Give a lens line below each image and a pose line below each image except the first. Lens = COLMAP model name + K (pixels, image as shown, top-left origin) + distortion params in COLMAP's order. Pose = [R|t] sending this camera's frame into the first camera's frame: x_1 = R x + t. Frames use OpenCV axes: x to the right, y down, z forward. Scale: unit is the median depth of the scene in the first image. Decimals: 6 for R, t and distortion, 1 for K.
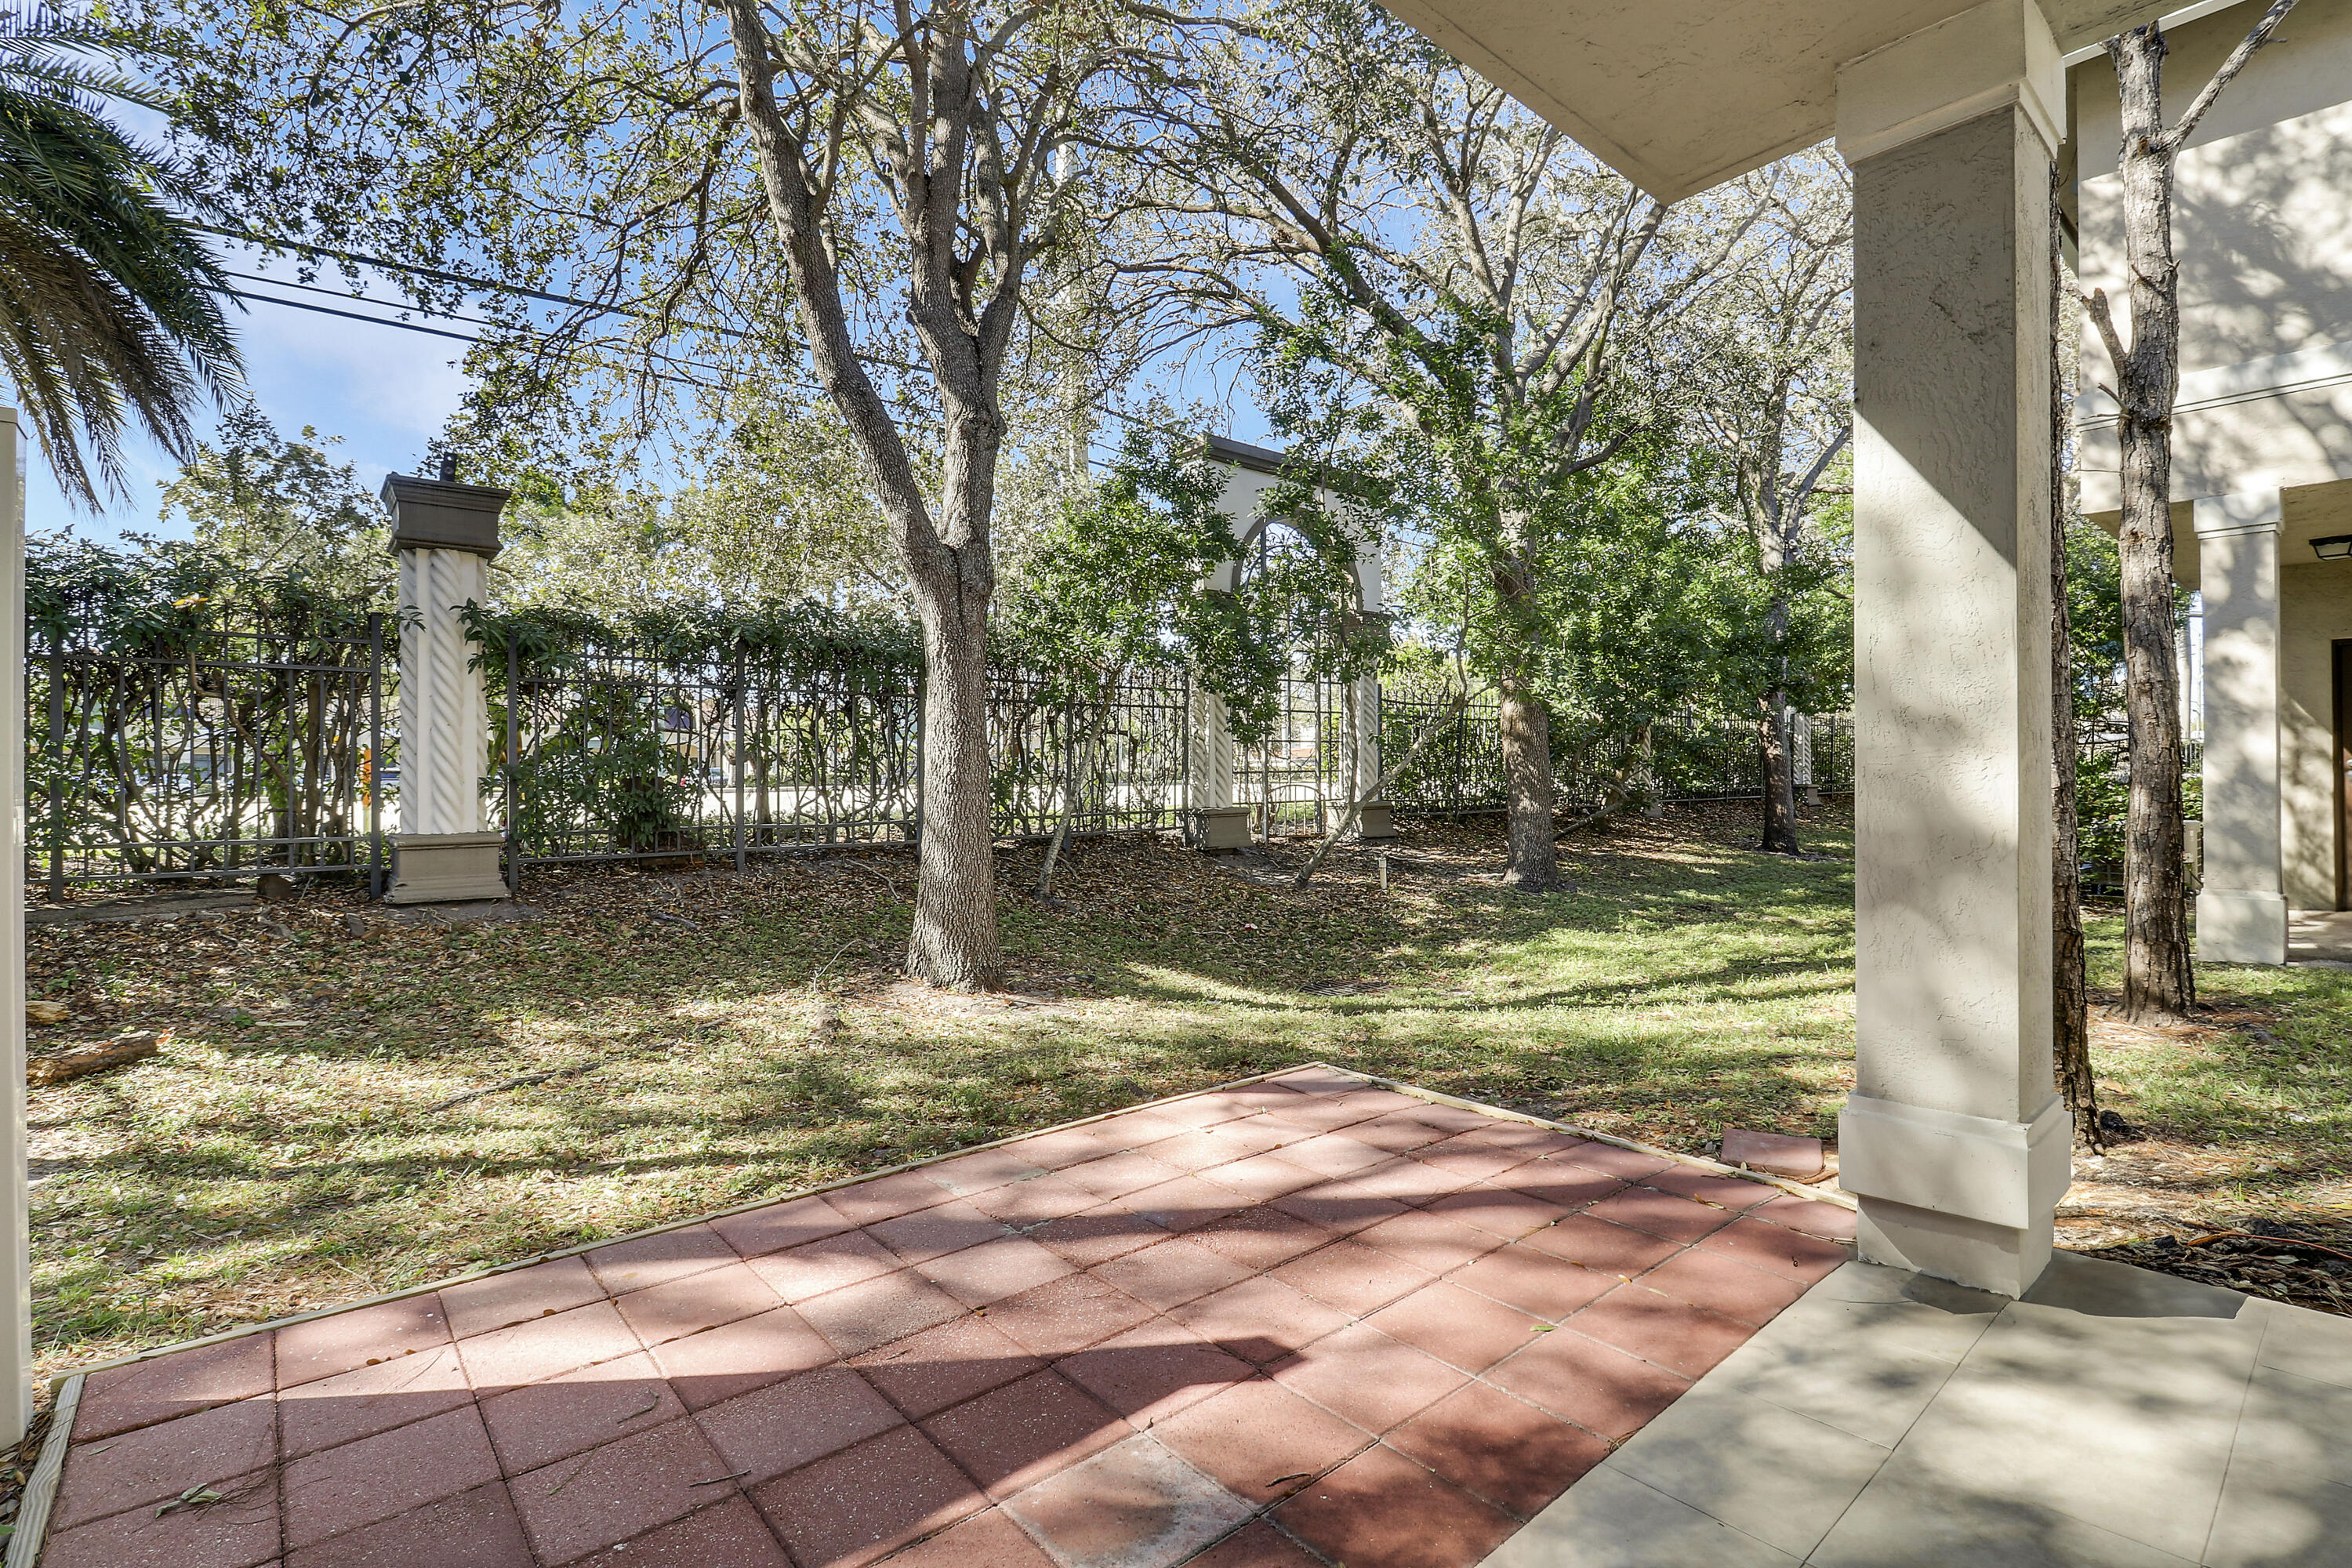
lens RADIAL K [[1121.0, 0, 1189.3], [0, 1121.0, 774.3], [0, 0, 1]] dist [0.002134, -0.011164]
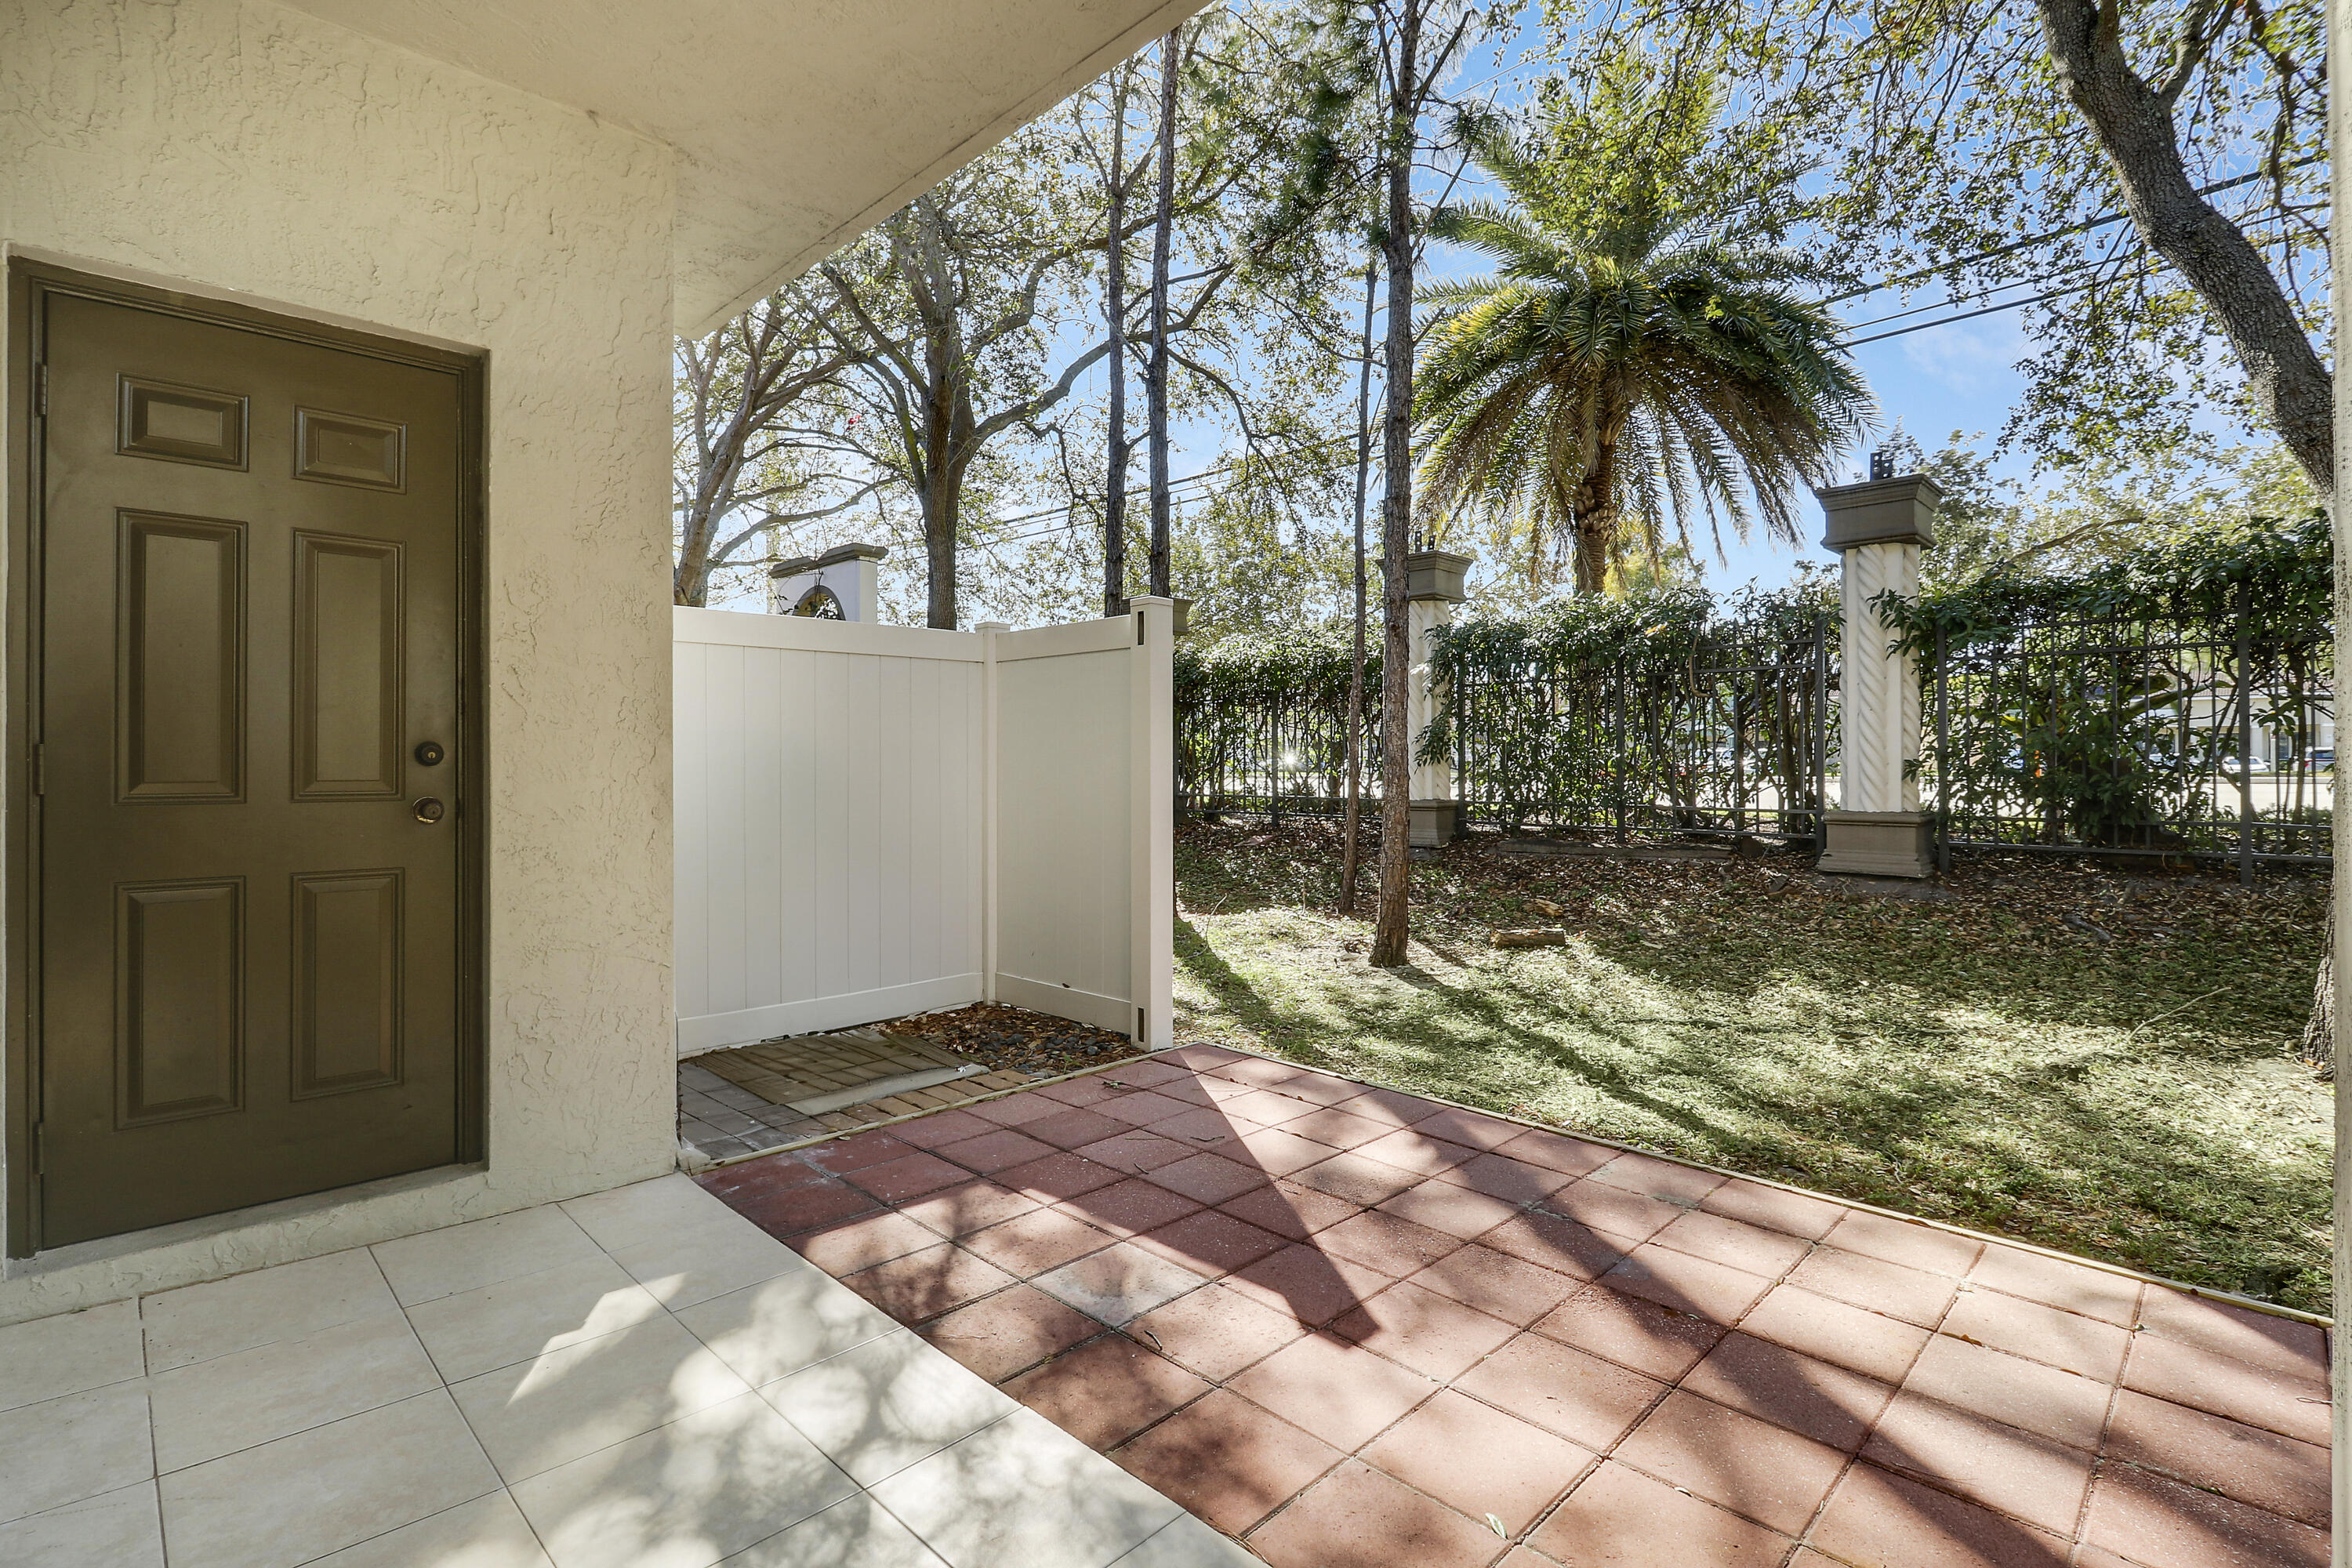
lens RADIAL K [[1121.0, 0, 1158.9], [0, 1121.0, 774.0], [0, 0, 1]] dist [0.002134, -0.011164]
pose [[0.052808, 0.018501, -0.998433, 0.404244], [0.000724, 0.999827, 0.018565, -0.003472], [0.998604, -0.001703, 0.052786, 0.291733]]
